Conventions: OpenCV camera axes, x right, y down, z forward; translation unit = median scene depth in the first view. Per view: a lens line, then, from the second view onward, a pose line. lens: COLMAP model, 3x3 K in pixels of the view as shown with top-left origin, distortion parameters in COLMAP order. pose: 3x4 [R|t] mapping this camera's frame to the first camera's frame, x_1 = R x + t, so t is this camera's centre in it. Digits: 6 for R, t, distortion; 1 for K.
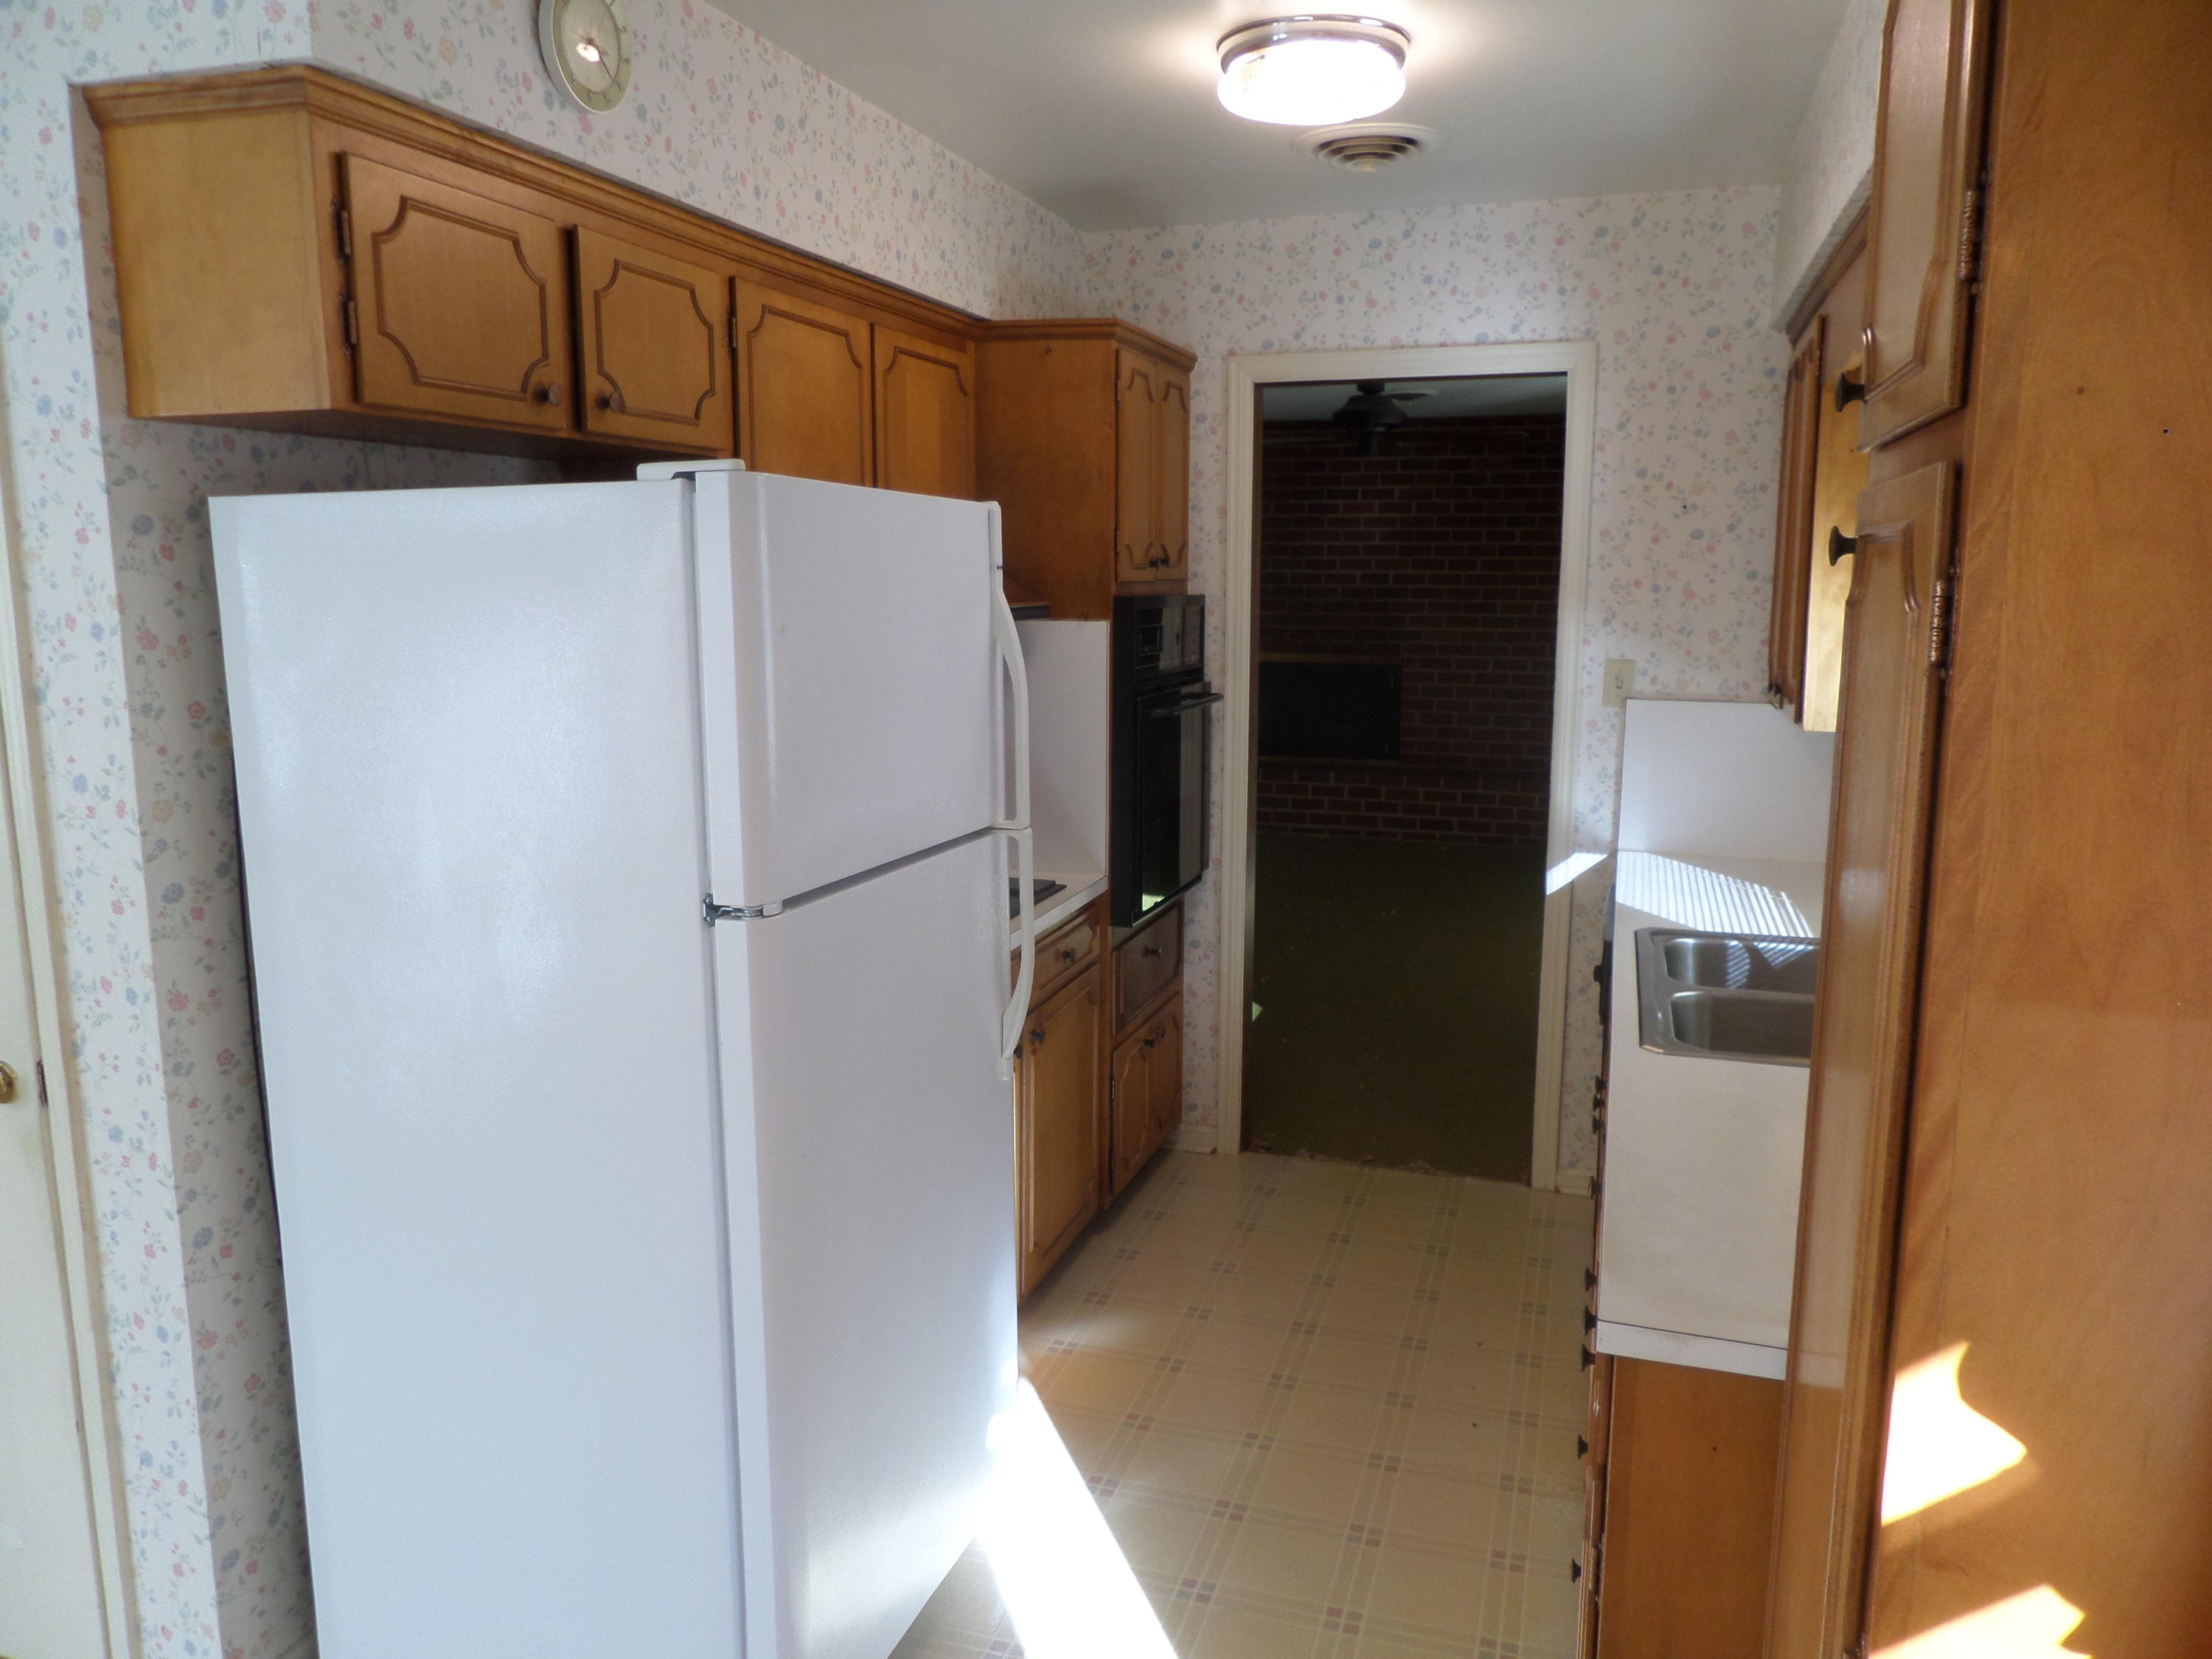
lens RADIAL K [[1559.3, 0, 1111.9], [0, 1559.3, 829.2], [0, 0, 1]] dist [-0.020442, -0.004383]
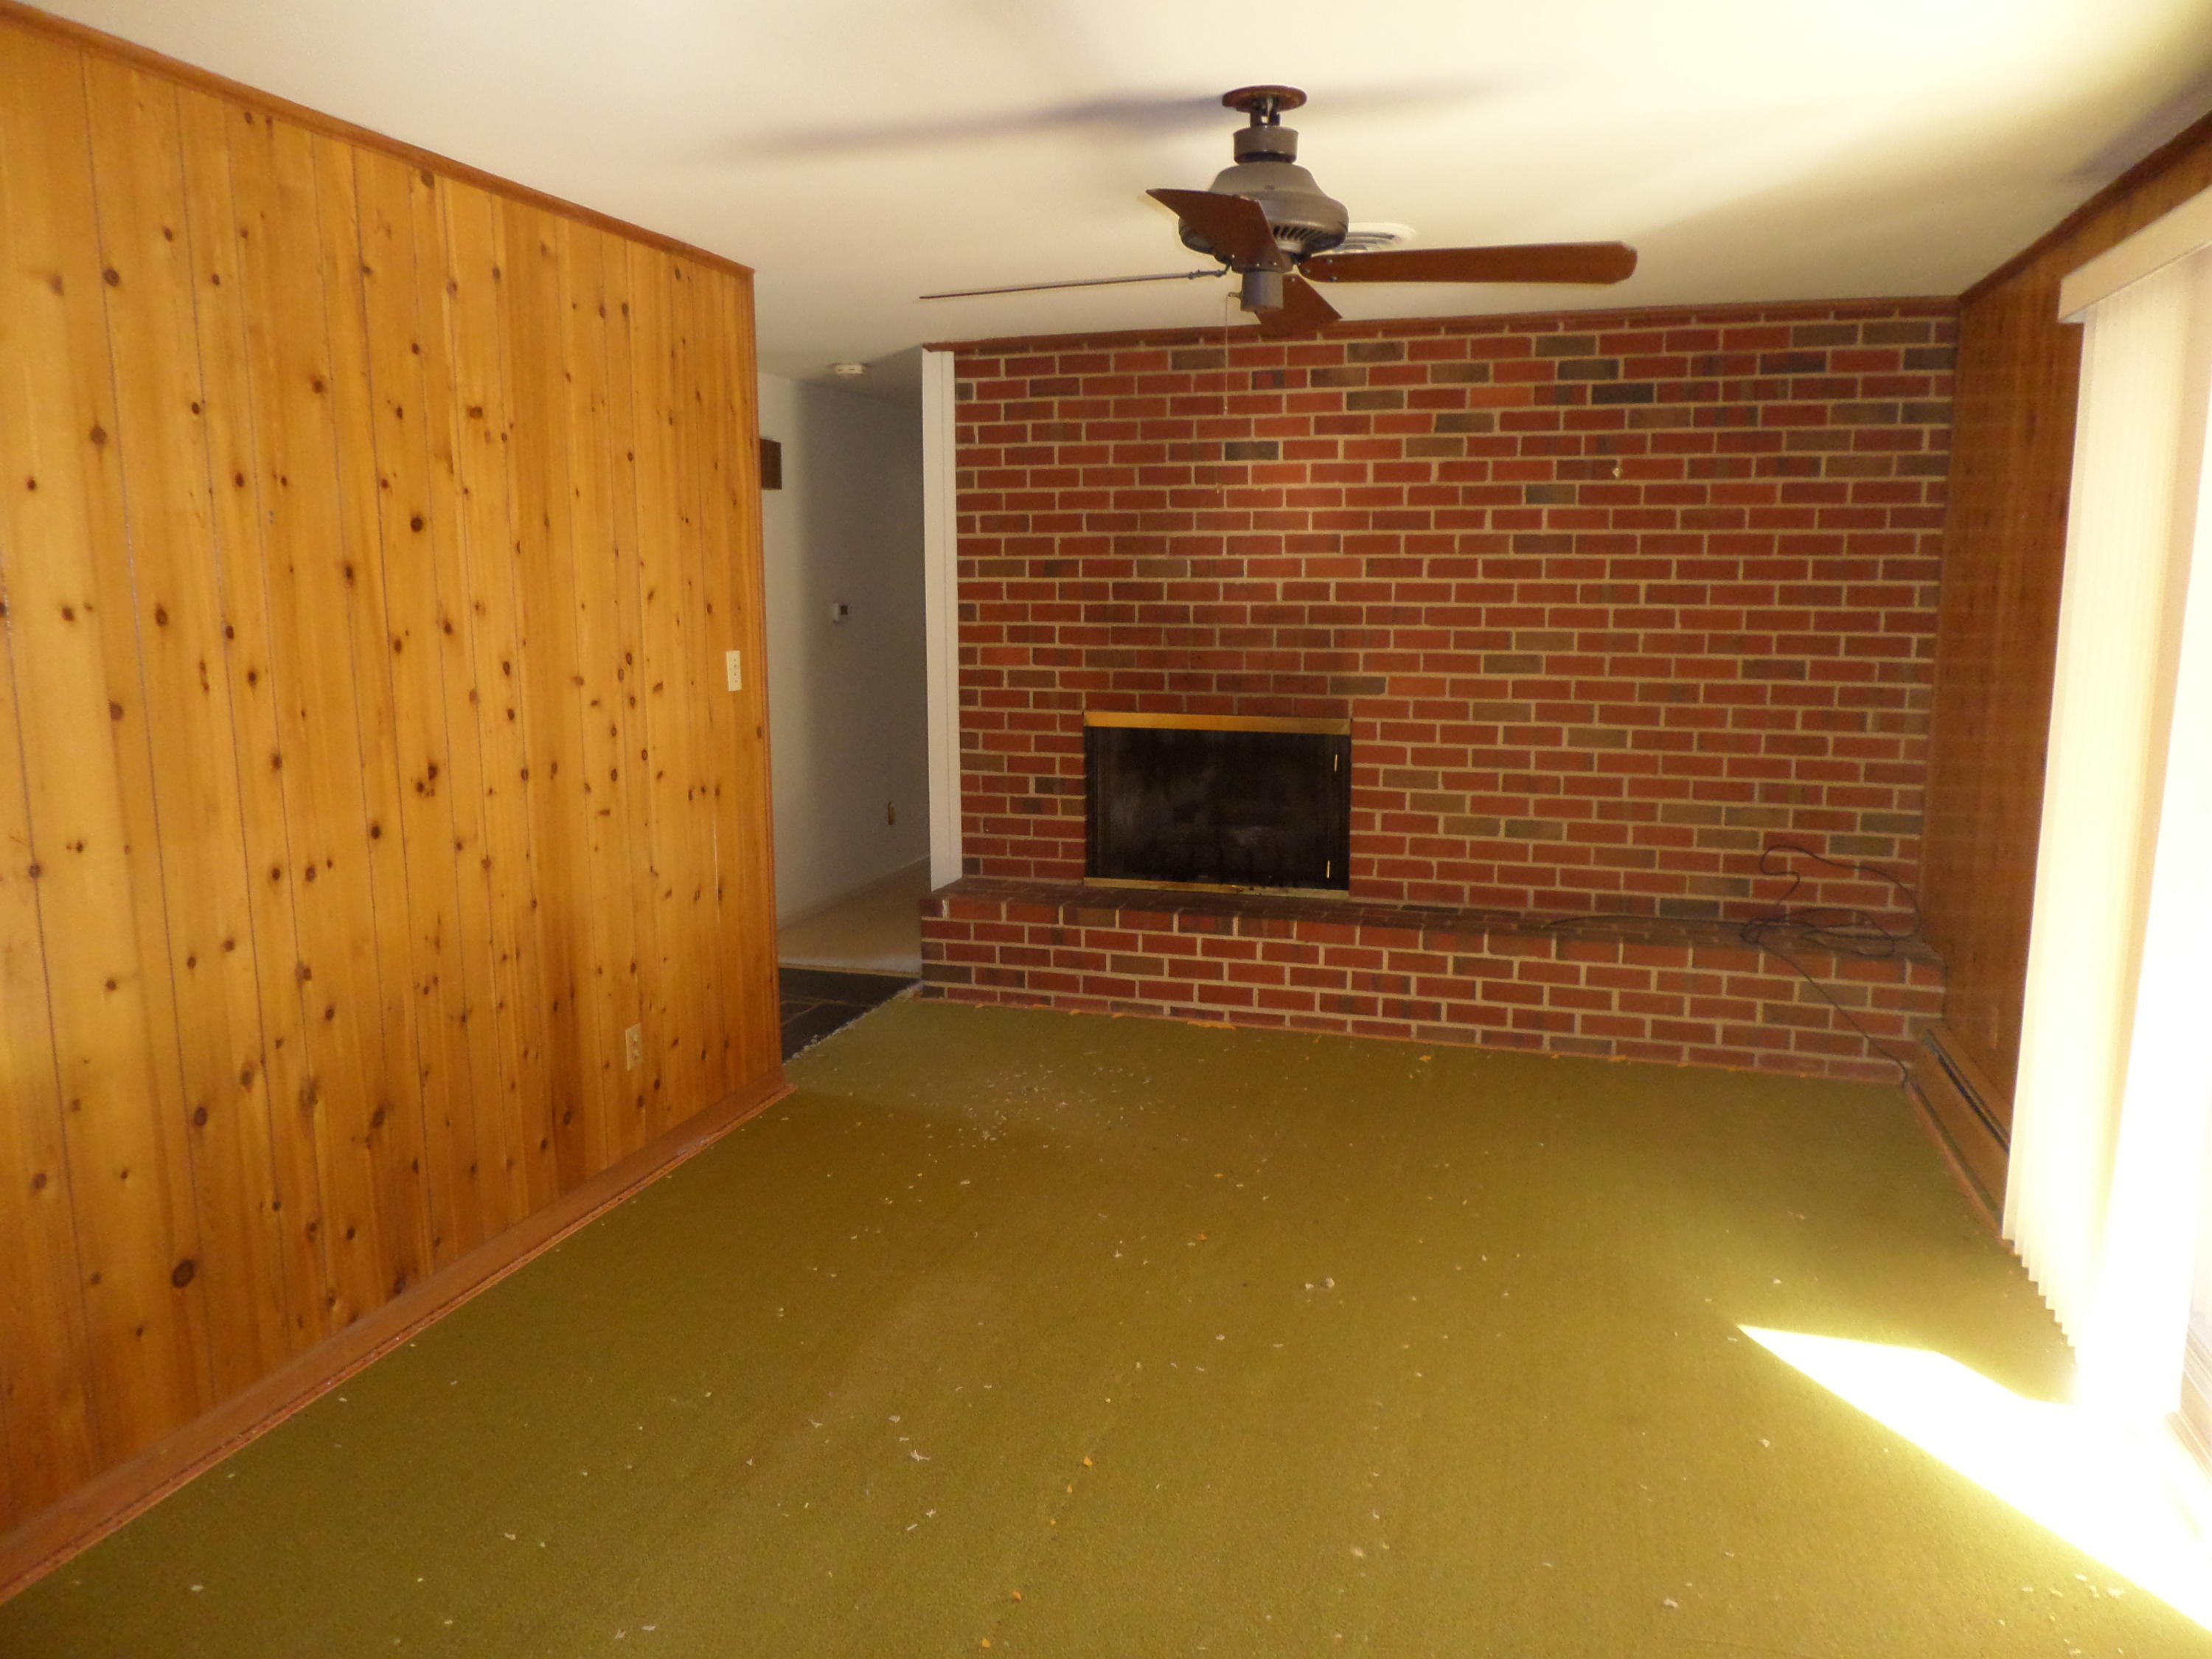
lens RADIAL K [[1559.3, 0, 1102.3], [0, 1559.3, 831.2], [0, 0, 1]] dist [-0.020442, -0.004383]
pose [[0.999801, -0.005600, 0.019137, 0.078989], [0.005656, 0.999980, -0.002881, -0.067753], [-0.019121, 0.002989, 0.999813, 0.405299]]
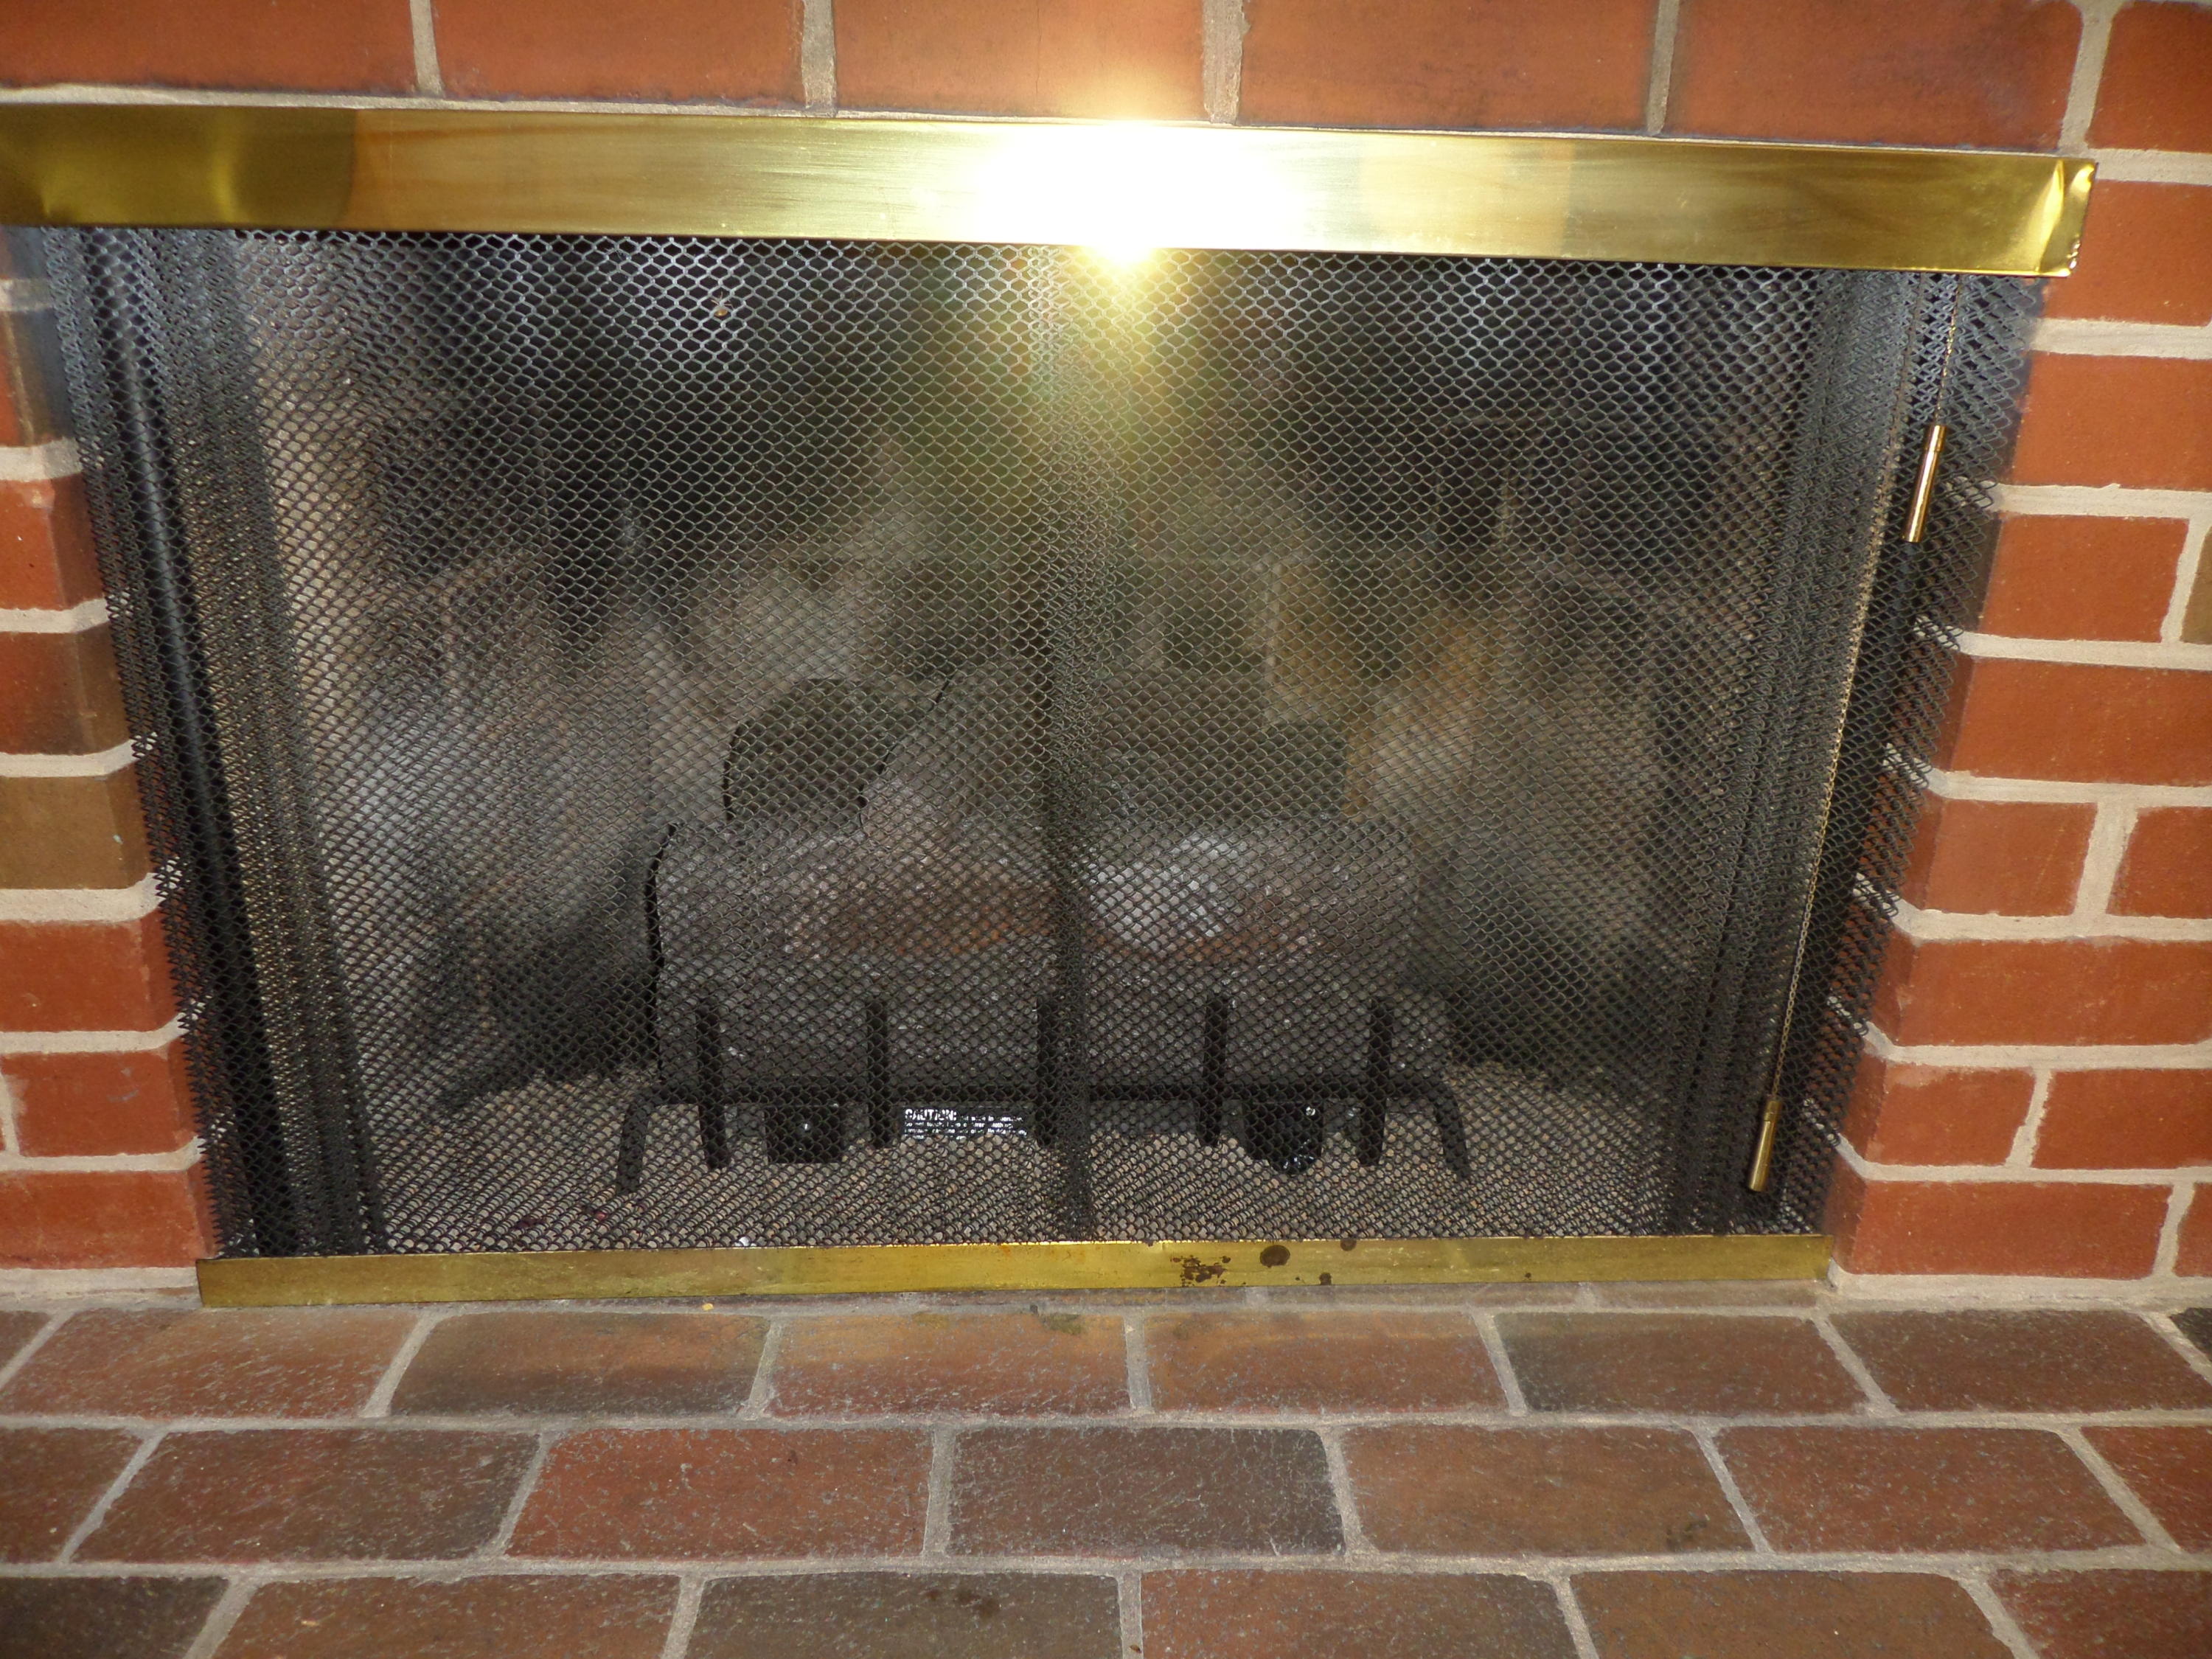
lens RADIAL K [[1559.3, 0, 1103.4], [0, 1559.3, 829.4], [0, 0, 1]] dist [-0.020442, -0.004383]
pose [[0.941635, -0.099833, 0.321492, 0.109703], [0.033431, 0.978026, 0.205787, -0.096731], [-0.334972, -0.183028, 0.924281, 0.950198]]
